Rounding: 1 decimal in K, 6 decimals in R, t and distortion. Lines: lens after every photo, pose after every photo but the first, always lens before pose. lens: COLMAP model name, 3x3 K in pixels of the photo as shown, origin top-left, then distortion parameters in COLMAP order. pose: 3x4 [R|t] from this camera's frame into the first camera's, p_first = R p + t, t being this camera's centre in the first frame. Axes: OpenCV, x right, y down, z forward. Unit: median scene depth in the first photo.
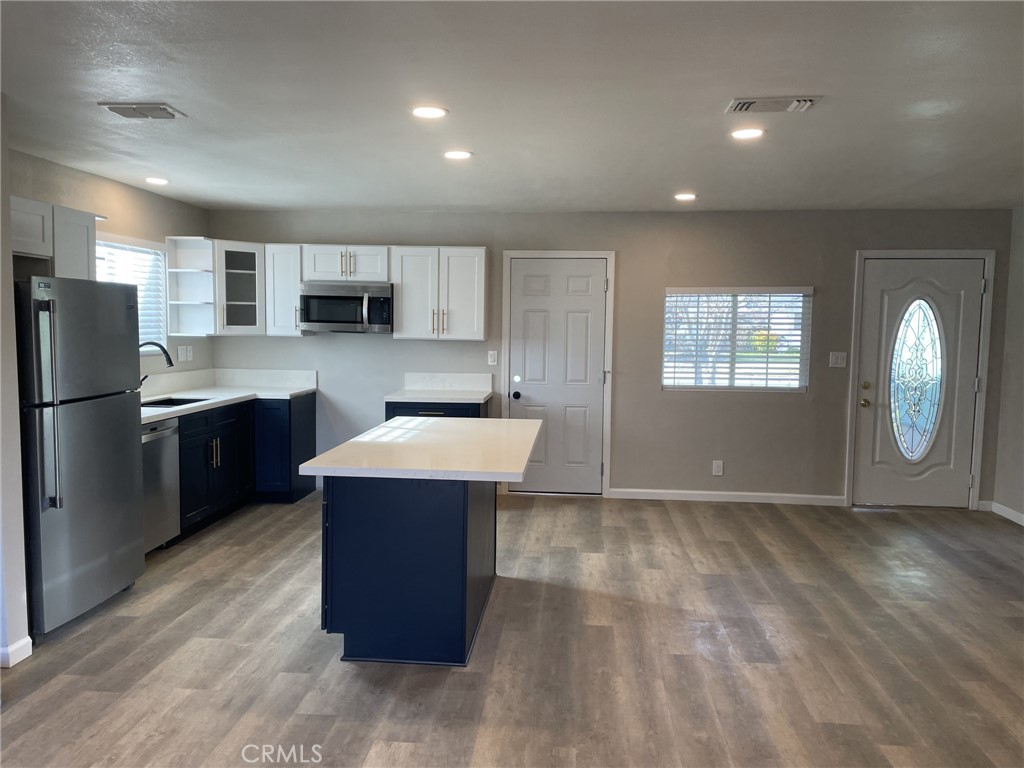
lens RADIAL K [[765.5, 0, 512.0], [0, 765.5, 384.0], [0, 0, 1]] dist [0.089117, -0.116012]
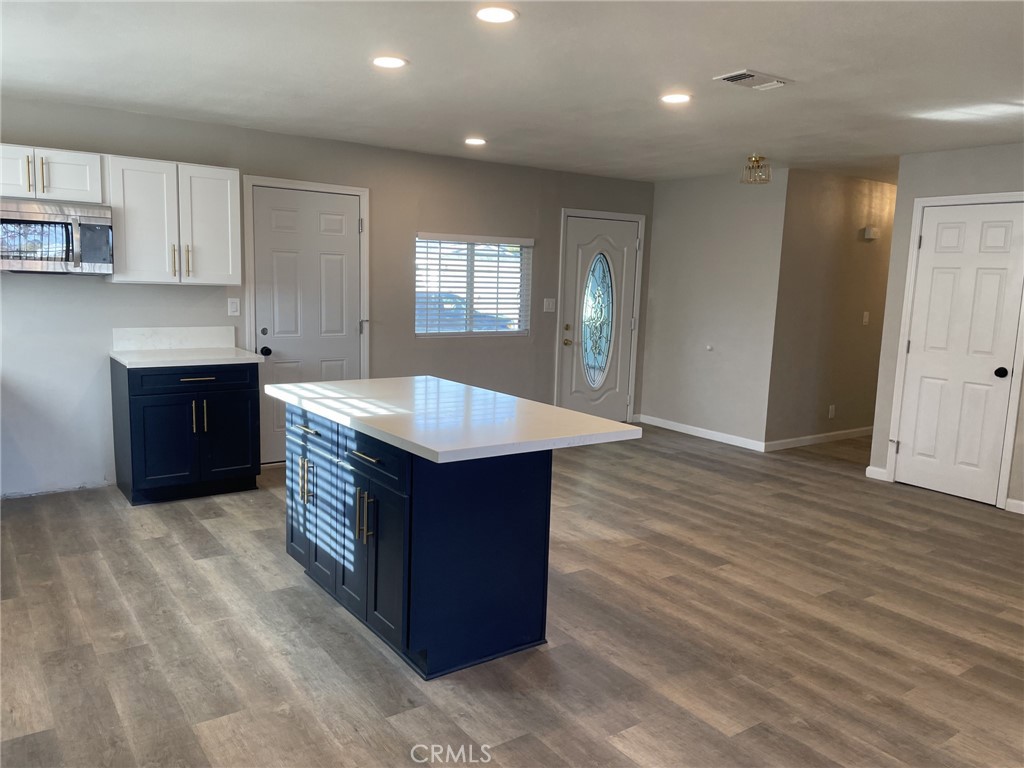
lens RADIAL K [[765.5, 0, 512.0], [0, 765.5, 384.0], [0, 0, 1]] dist [0.089117, -0.116012]
pose [[0.760255, -0.079130, 0.644787, -0.462581], [0.031986, 0.995909, 0.084505, -0.016773], [-0.648837, -0.043621, 0.759676, 0.232647]]
